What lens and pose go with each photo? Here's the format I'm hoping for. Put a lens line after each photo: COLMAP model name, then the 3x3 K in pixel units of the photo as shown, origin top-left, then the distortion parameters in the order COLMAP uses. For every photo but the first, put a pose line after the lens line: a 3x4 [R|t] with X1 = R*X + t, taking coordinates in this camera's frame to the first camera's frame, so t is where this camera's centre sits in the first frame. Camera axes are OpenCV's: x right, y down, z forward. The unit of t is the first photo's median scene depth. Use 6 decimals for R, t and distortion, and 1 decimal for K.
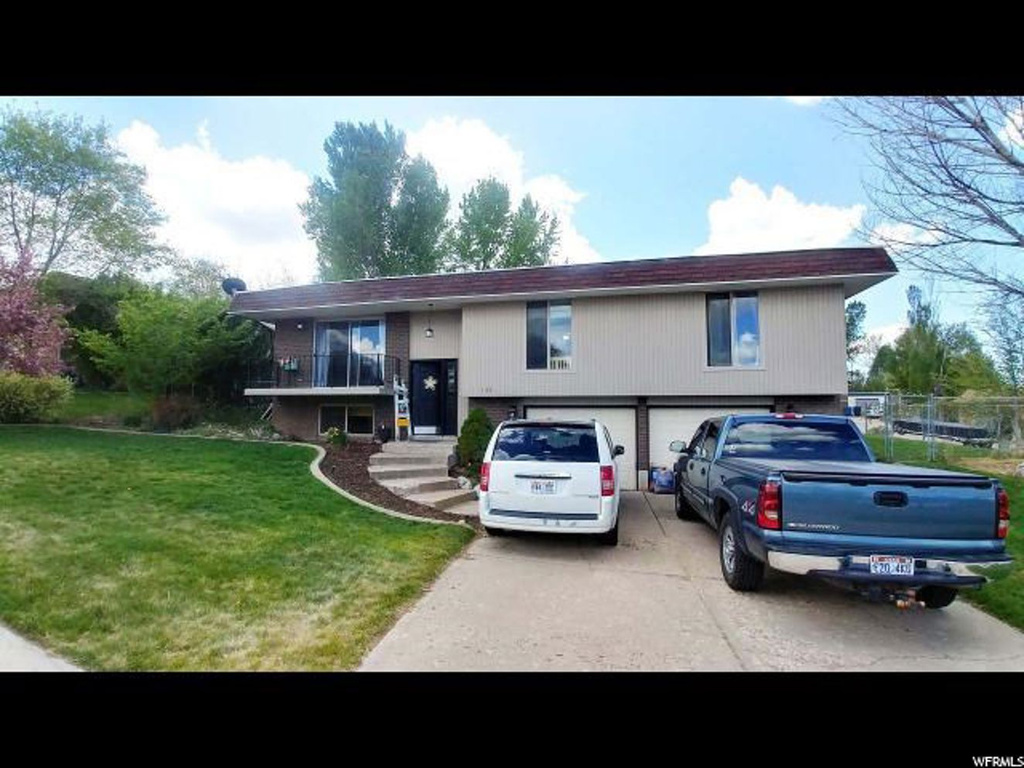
lens RADIAL K [[434.1, 0, 514.8], [0, 434.1, 387.0], [0, 0, 1]] dist [0.001467, -0.025169]
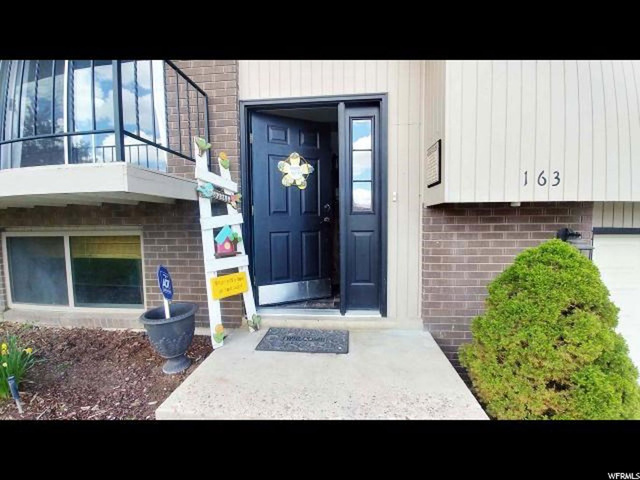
lens RADIAL K [[264.5, 0, 312.4], [0, 264.5, 237.0], [0, 0, 1]] dist [-0.000217, -0.022620]
pose [[0.986314, -0.021423, 0.163480, -0.221178], [0.004269, 0.994508, 0.104571, 0.024478], [-0.164823, -0.102442, 0.980989, 0.771741]]
